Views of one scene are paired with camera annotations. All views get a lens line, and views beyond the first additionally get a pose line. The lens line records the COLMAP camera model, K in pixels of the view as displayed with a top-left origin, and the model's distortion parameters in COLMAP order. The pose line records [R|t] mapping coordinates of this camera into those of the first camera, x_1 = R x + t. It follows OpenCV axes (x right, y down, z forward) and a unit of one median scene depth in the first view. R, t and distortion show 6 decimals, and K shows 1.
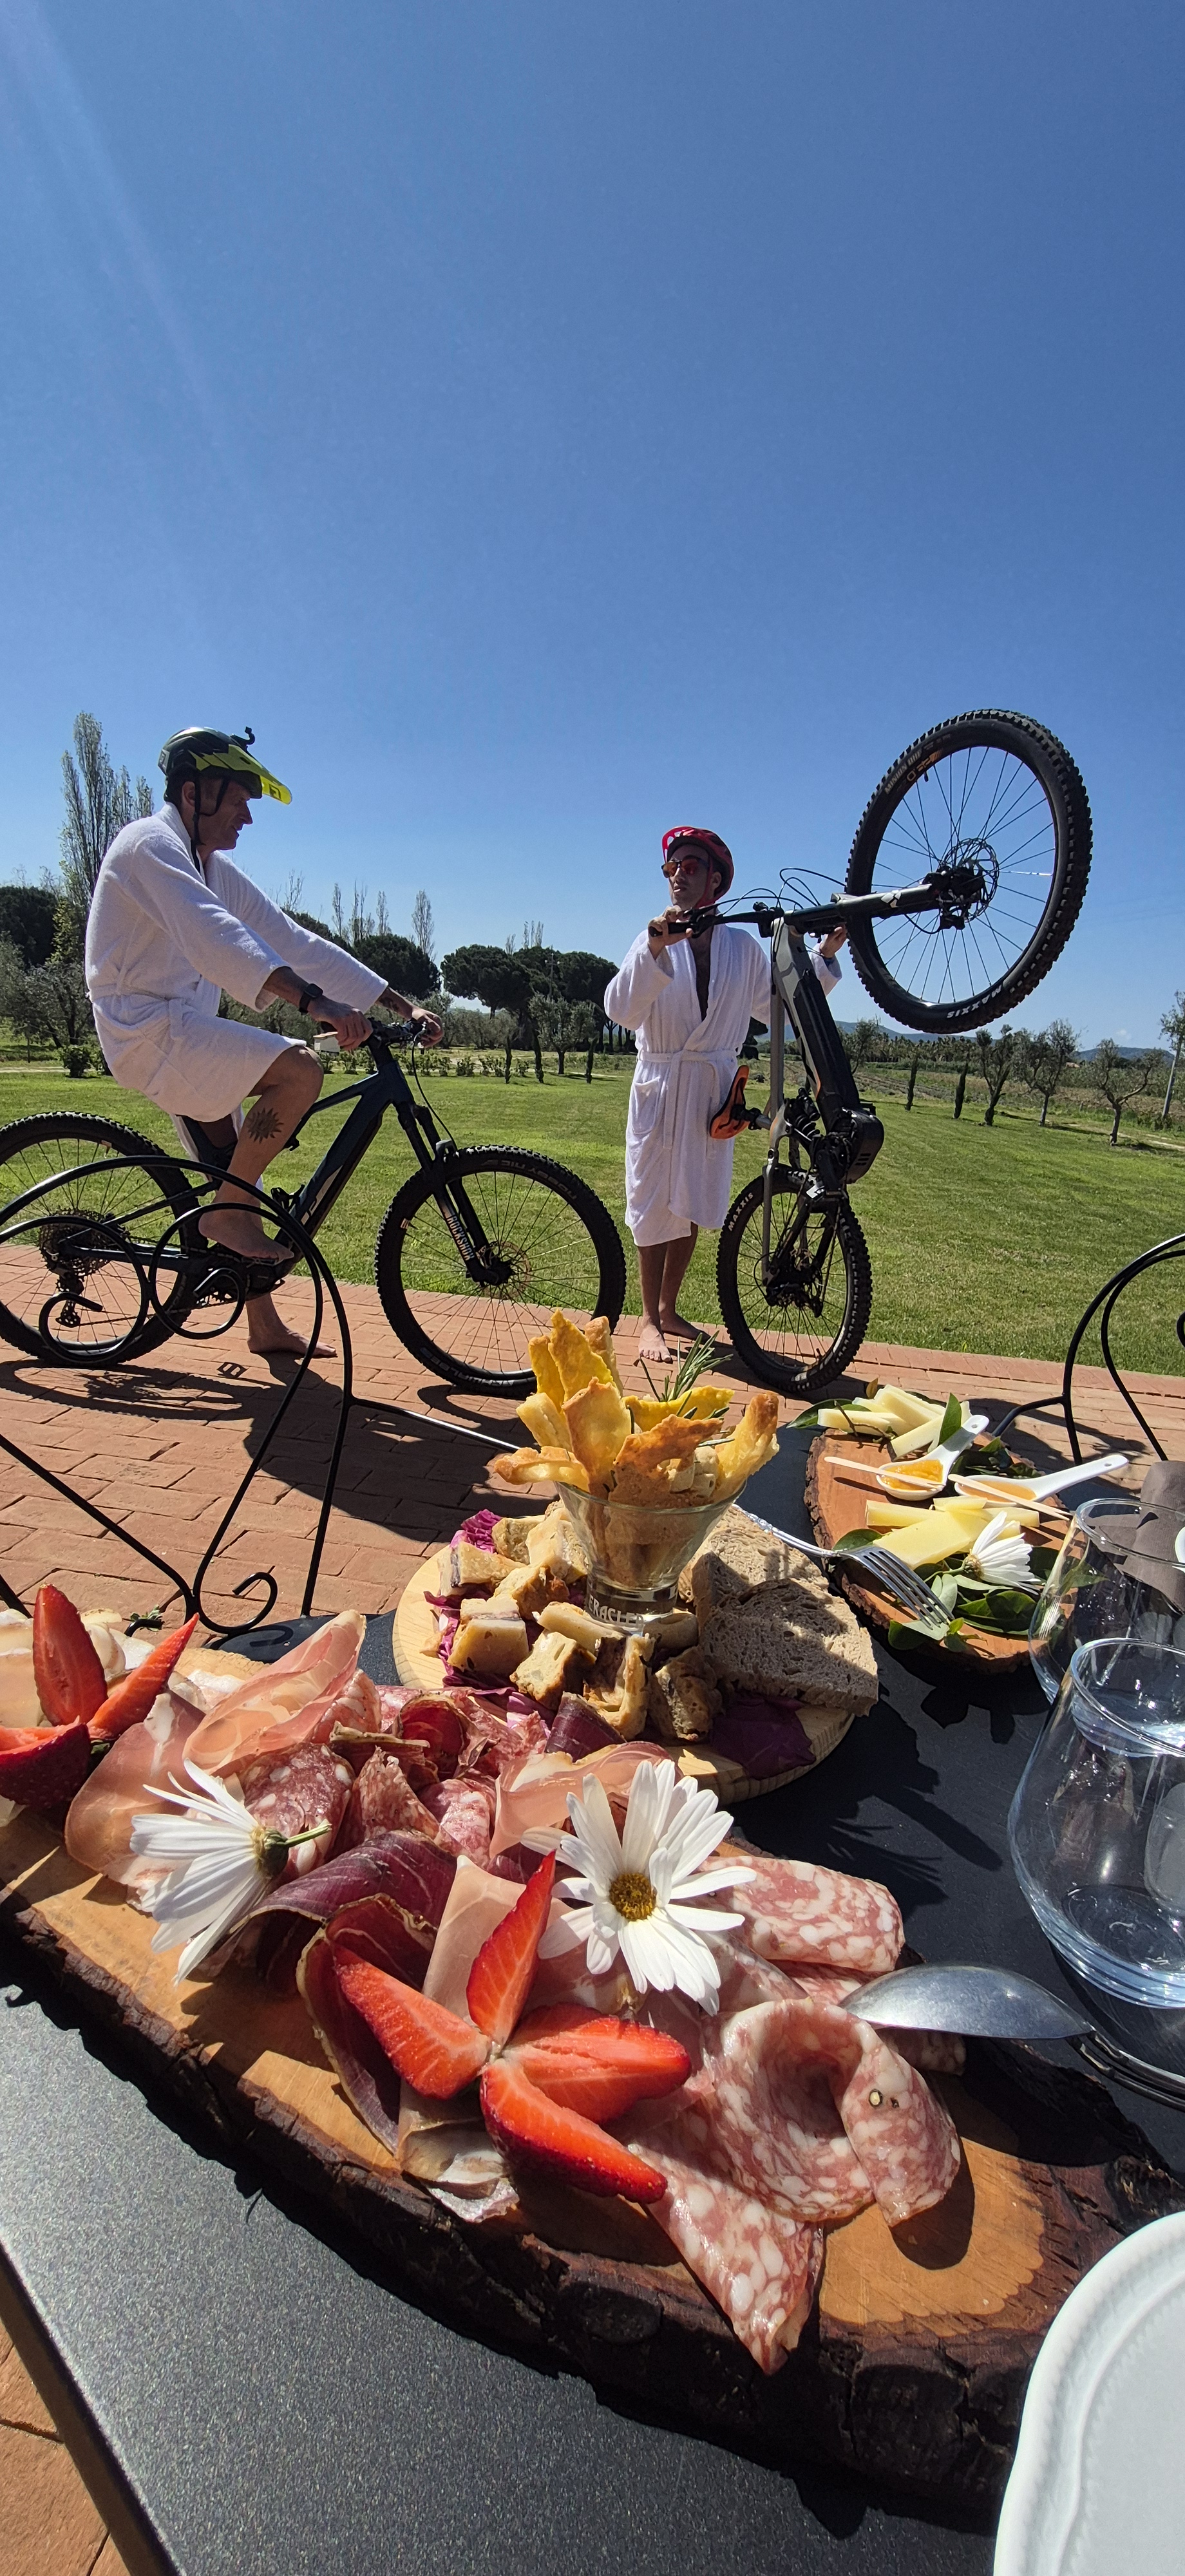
lens RADIAL K [[1026.2, 0, 604.4], [0, 1026.2, 1279.4], [0, 0, 1]] dist [-0.001606, 0.000220]
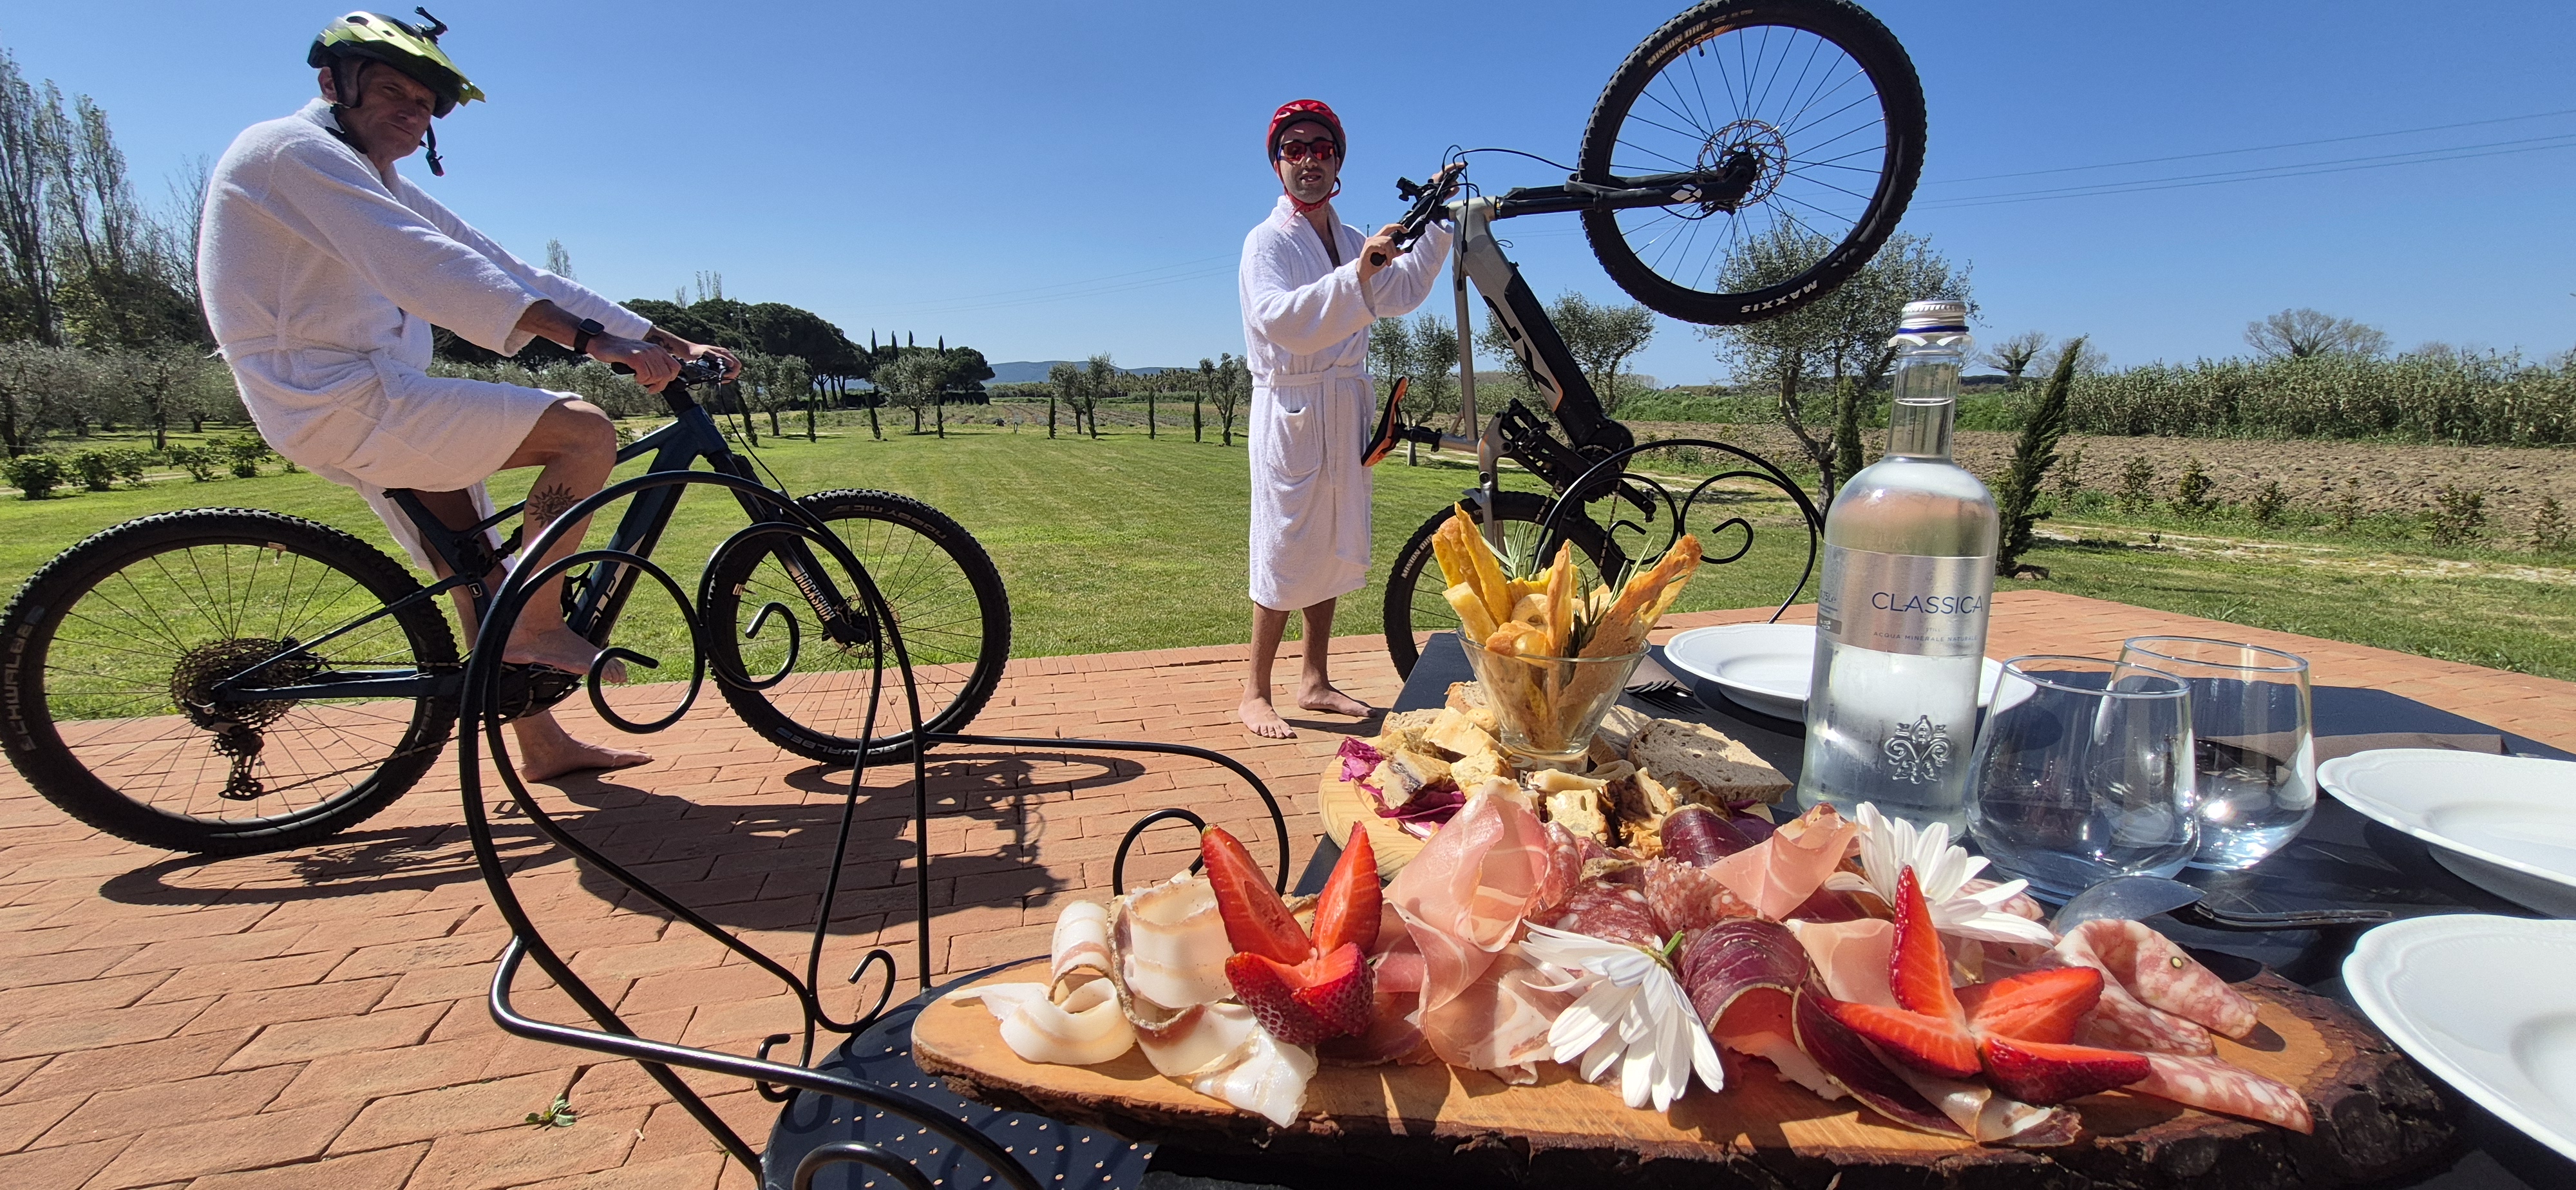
lens RADIAL K [[1026.2, 0, 1290.6], [0, 1026.2, 578.1], [0, 0, 1]] dist [-0.001606, 0.000220]
pose [[0.903316, -0.147261, 0.402908, -0.941902], [0.163140, 0.986589, -0.005163, 0.124848], [-0.396744, 0.070394, 0.915226, 0.192692]]
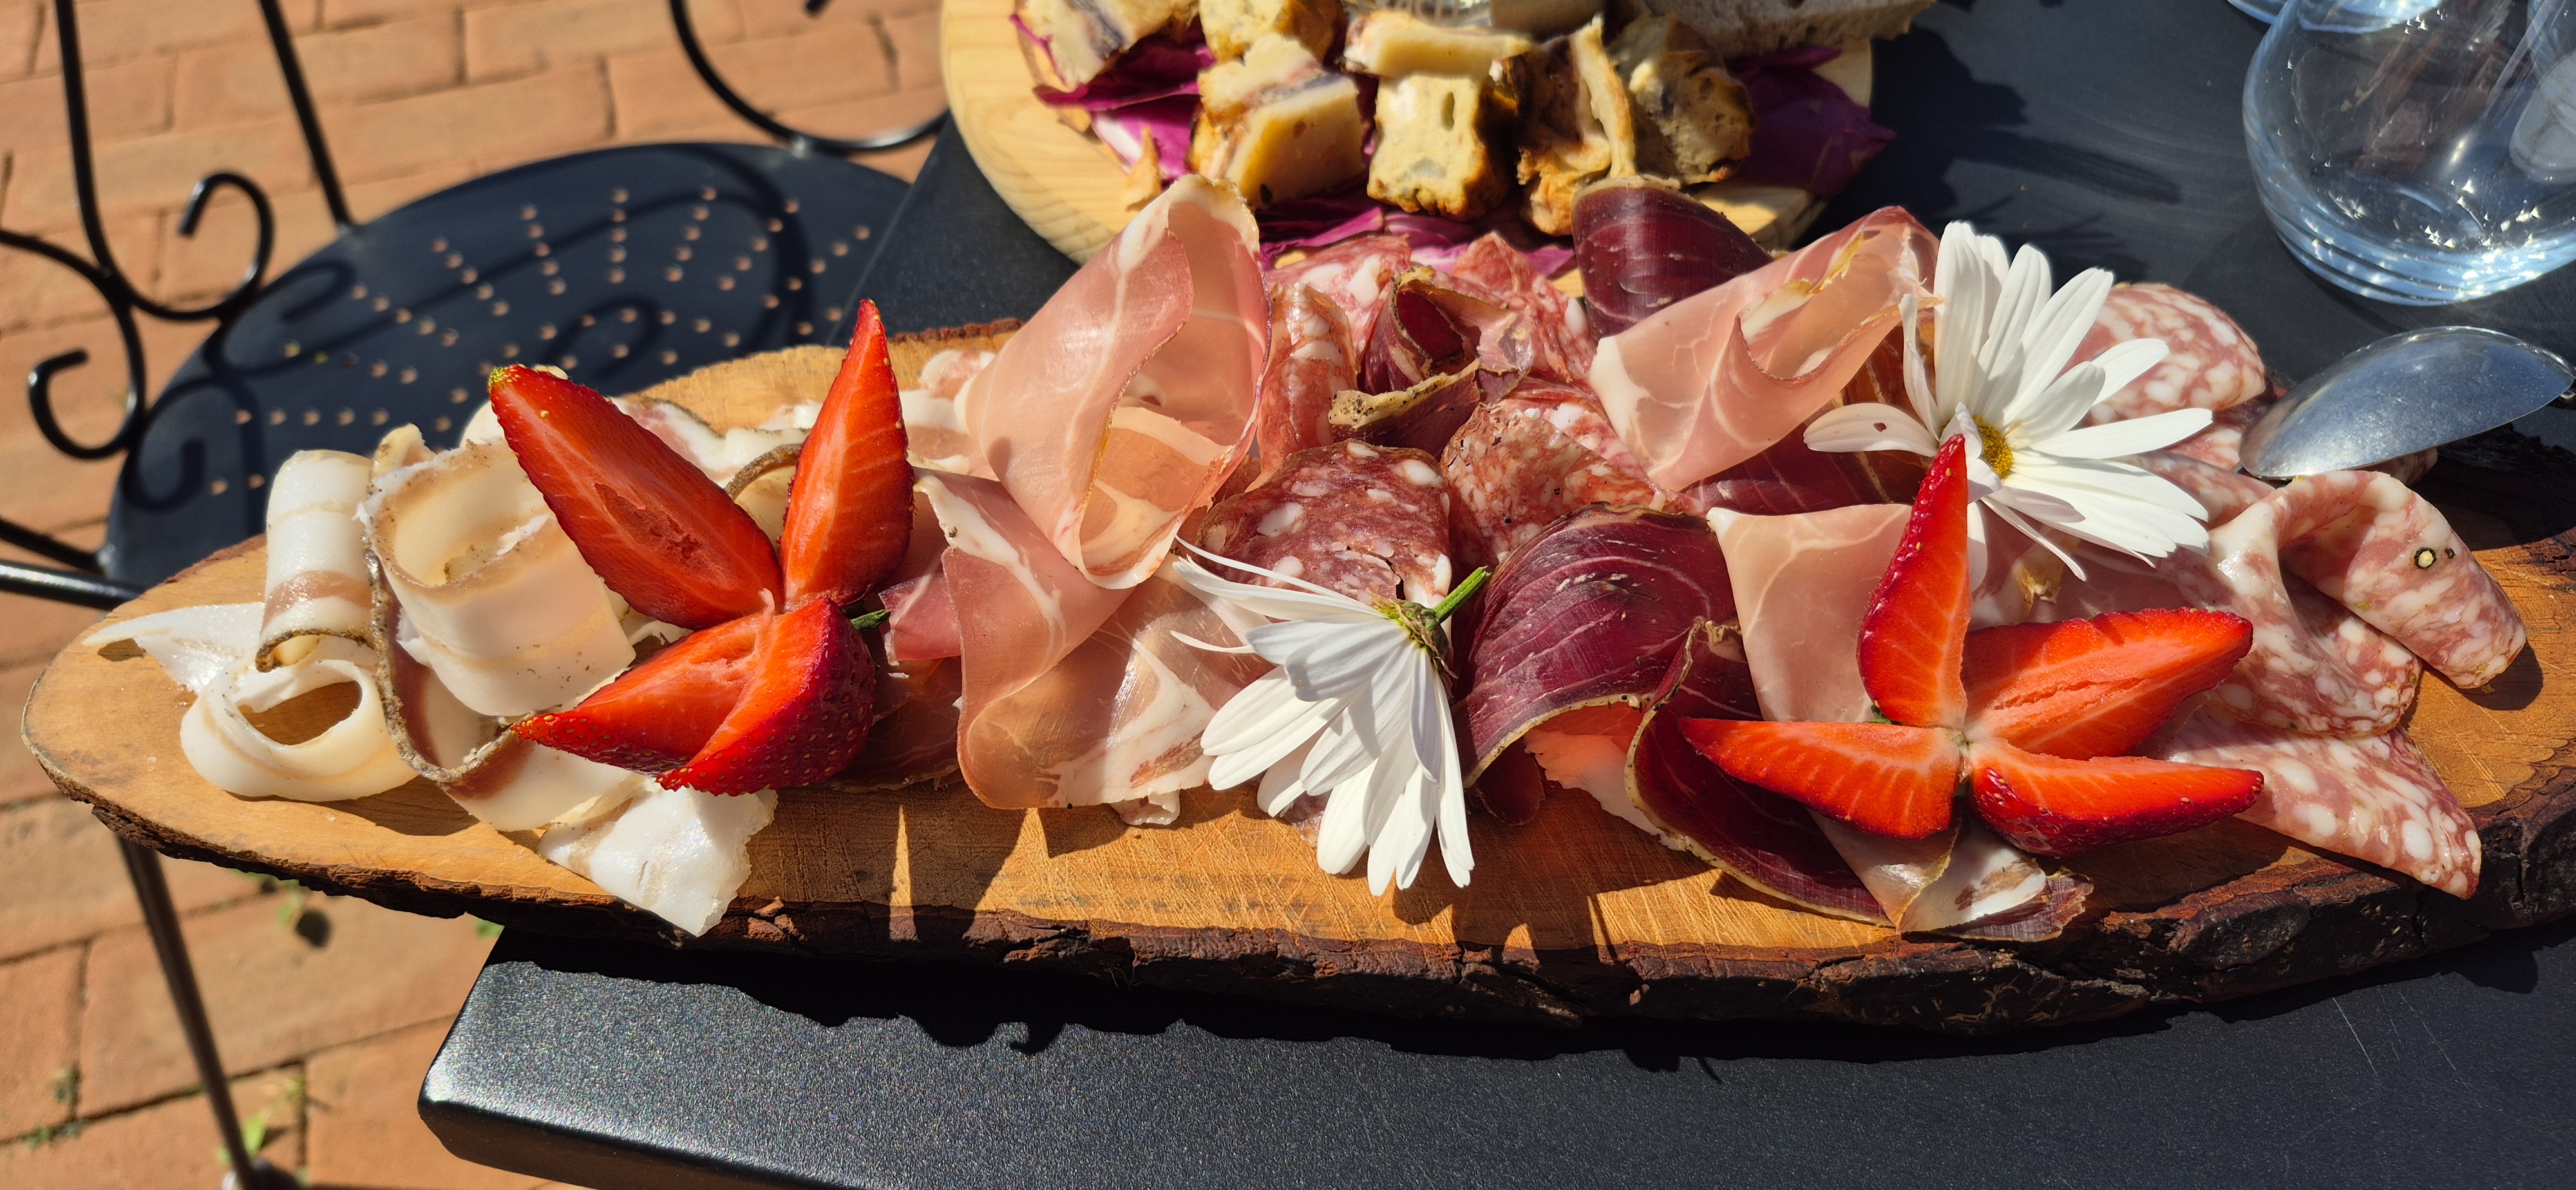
lens RADIAL K [[1824.5, 0, 1300.0], [0, 1824.5, 603.0], [0, 0, 1]] dist [0.086873, -0.136873]
pose [[0.884934, -0.393695, 0.248788, -0.569111], [0.149037, 0.745513, 0.649615, -0.065709], [-0.441225, -0.537788, 0.718405, 0.351256]]
